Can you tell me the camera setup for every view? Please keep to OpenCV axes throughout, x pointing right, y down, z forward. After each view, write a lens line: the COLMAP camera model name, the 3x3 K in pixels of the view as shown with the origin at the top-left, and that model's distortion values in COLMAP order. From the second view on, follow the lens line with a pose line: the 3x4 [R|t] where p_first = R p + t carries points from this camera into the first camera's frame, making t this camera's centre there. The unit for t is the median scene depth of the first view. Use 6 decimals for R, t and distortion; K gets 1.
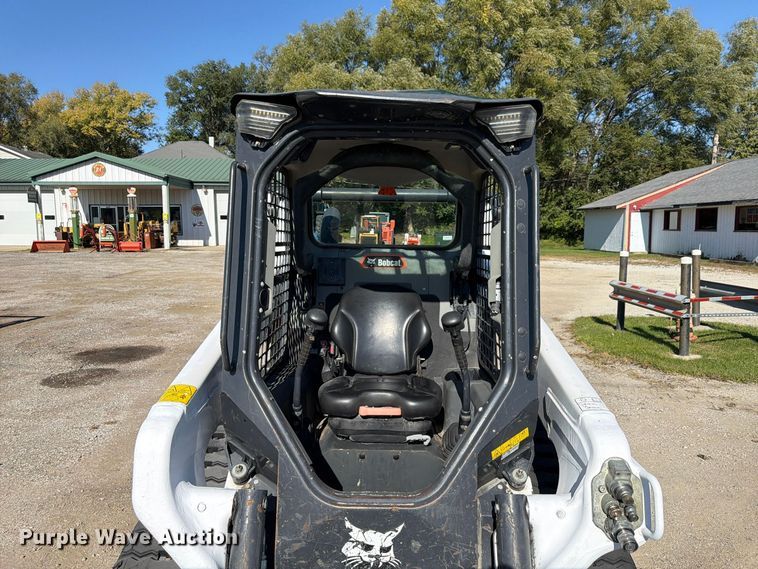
lens RADIAL K [[545.6, 0, 375.2], [0, 545.6, 286.3], [0, 0, 1]] dist [-0.006327, -0.008093]
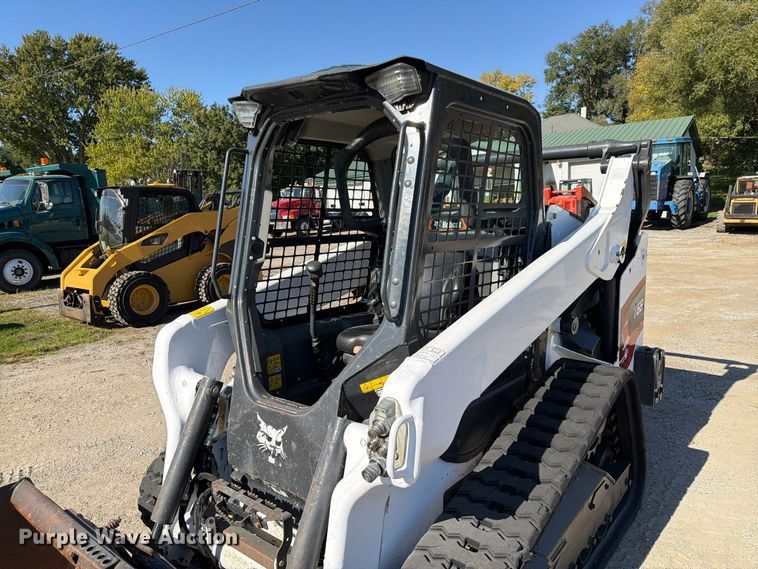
lens RADIAL K [[537.3, 0, 376.0], [0, 537.3, 281.1], [0, 0, 1]] dist [0.035564, -0.041849]
pose [[0.780148, 0.044429, -0.624015, 0.056864], [-0.020861, 0.998768, 0.045029, 0.002431], [0.625247, -0.022112, 0.780114, 0.009648]]
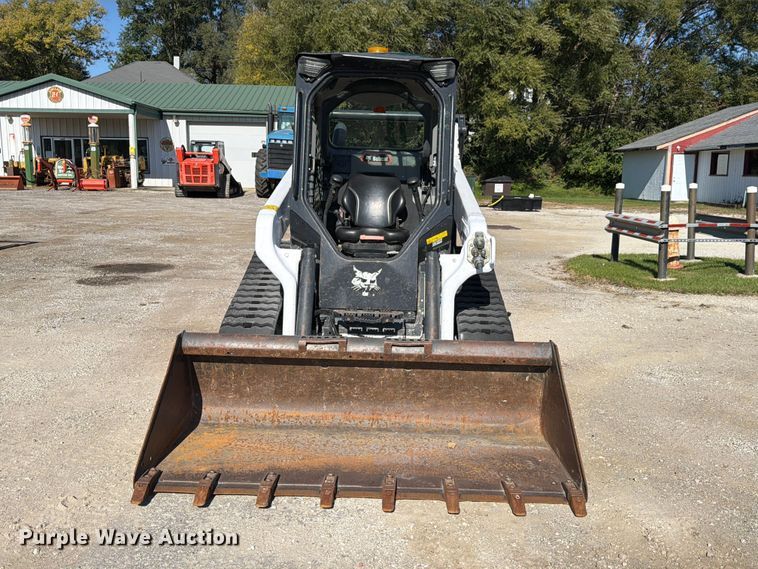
lens RADIAL K [[681.4, 0, 379.0], [0, 681.4, 284.5], [0, 0, 1]] dist [0.004931, -0.020654]
pose [[0.999893, 0.012693, 0.007267, 0.001409], [-0.013061, 0.998507, 0.053036, 0.020948], [-0.006583, -0.053125, 0.998566, -0.091781]]
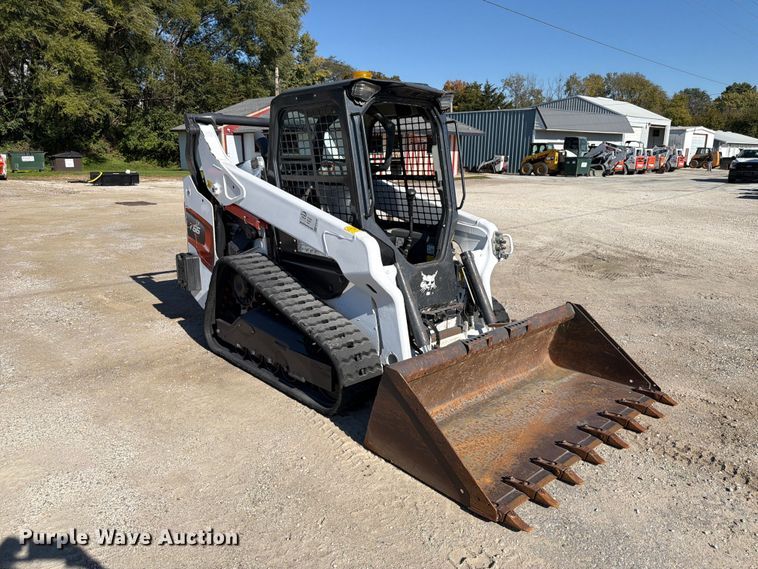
lens RADIAL K [[537.3, 0, 376.0], [0, 537.3, 281.1], [0, 0, 1]] dist [0.035564, -0.041849]
pose [[0.726954, -0.151459, 0.669774, -0.105084], [0.061315, 0.985793, 0.156371, 0.004851], [-0.683943, -0.072607, 0.725914, -0.034488]]
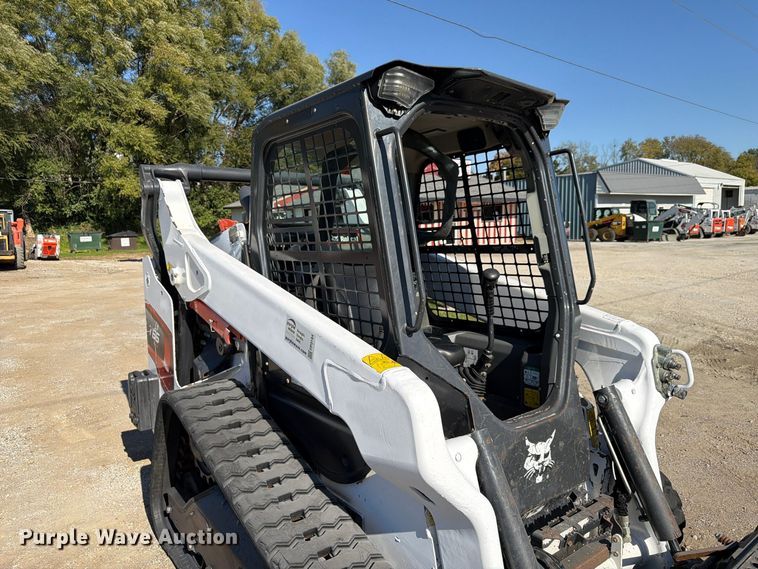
lens RADIAL K [[542.7, 0, 375.2], [0, 542.7, 285.4], [0, 0, 1]] dist [0.000600, 0.000712]
pose [[0.789546, -0.083021, 0.608049, -0.058493], [0.083342, 0.996133, 0.027790, 0.002122], [-0.608005, 0.028735, 0.793413, 0.014840]]
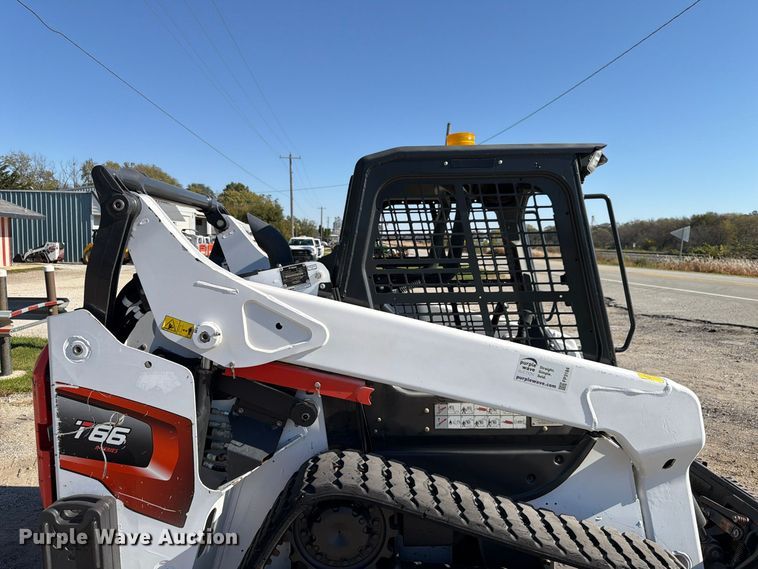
lens RADIAL K [[542.7, 0, 375.2], [0, 542.7, 285.4], [0, 0, 1]] dist [0.000600, 0.000712]
pose [[-0.017157, -0.076013, 0.996959, -0.099674], [0.093209, 0.992642, 0.077288, -0.010677], [-0.995499, 0.094252, -0.009946, 0.101541]]
